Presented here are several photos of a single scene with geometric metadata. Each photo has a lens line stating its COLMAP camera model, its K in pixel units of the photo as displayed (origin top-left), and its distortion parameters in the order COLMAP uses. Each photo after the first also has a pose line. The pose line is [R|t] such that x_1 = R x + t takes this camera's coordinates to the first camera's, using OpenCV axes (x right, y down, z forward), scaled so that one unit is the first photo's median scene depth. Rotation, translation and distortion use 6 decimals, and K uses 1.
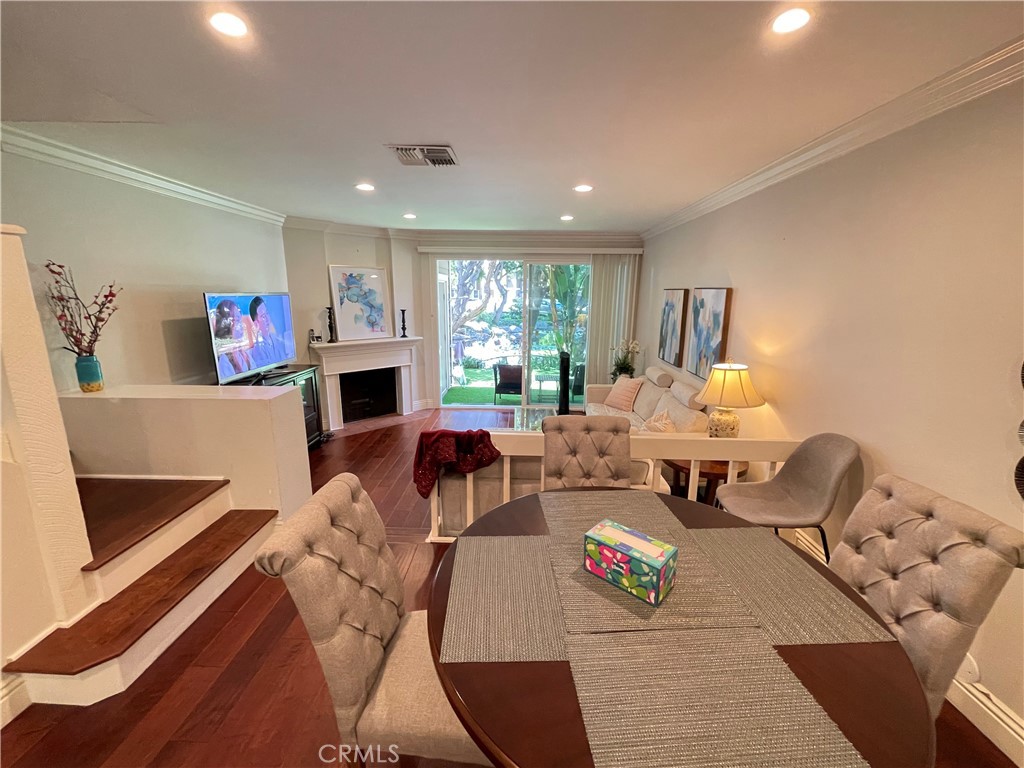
lens RADIAL K [[416.9, 0, 512.8], [0, 416.9, 383.6], [0, 0, 1]] dist [0.000384, 0.000640]
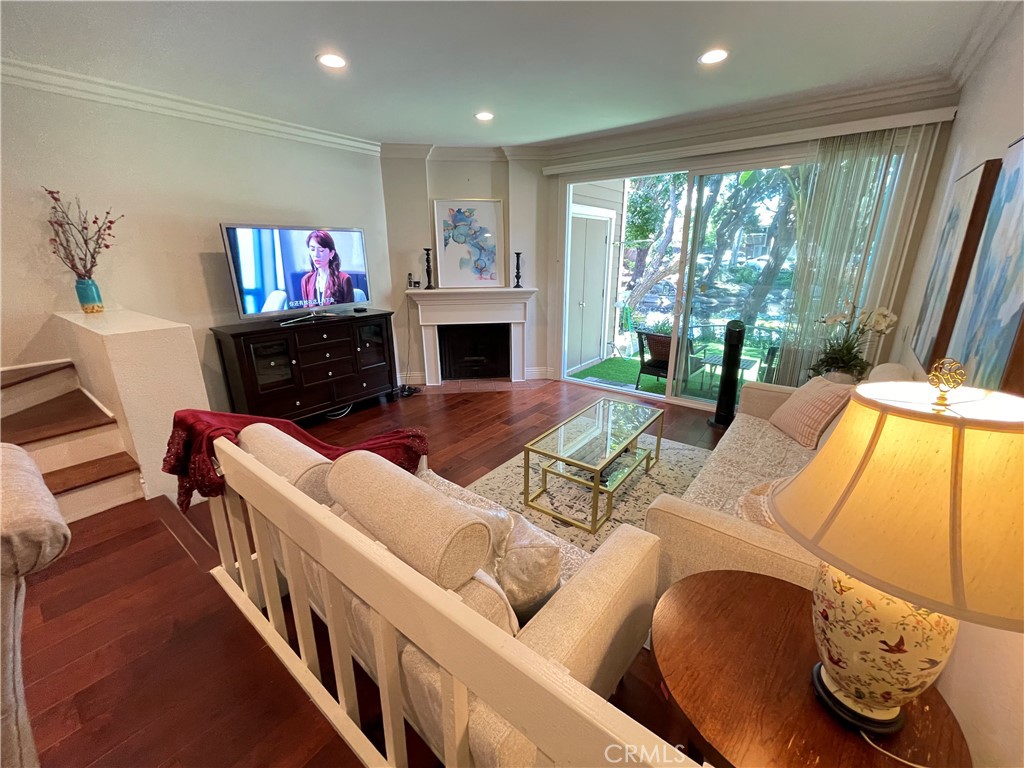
lens RADIAL K [[416.9, 0, 513.0], [0, 416.9, 381.8], [0, 0, 1]] dist [0.000384, 0.000640]
pose [[0.802603, 0.161362, -0.574274, 0.245585], [-0.113044, 0.986417, 0.119179, -0.027340], [0.585704, -0.030735, 0.809942, 0.353022]]
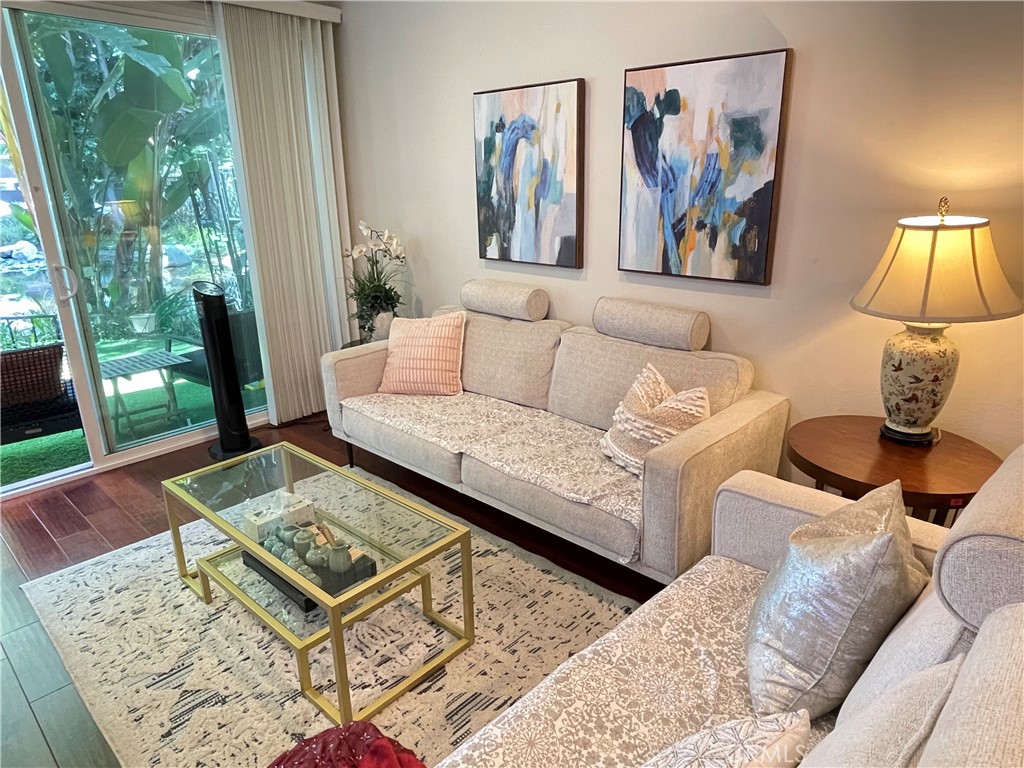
lens RADIAL K [[641.8, 0, 506.7], [0, 641.8, 380.6], [0, 0, 1]] dist [-0.003090, -0.000517]
pose [[0.669097, -0.247498, 0.700752, -0.126346], [0.187072, 0.968645, 0.163494, -0.038940], [-0.719245, 0.021698, 0.694418, 0.465863]]
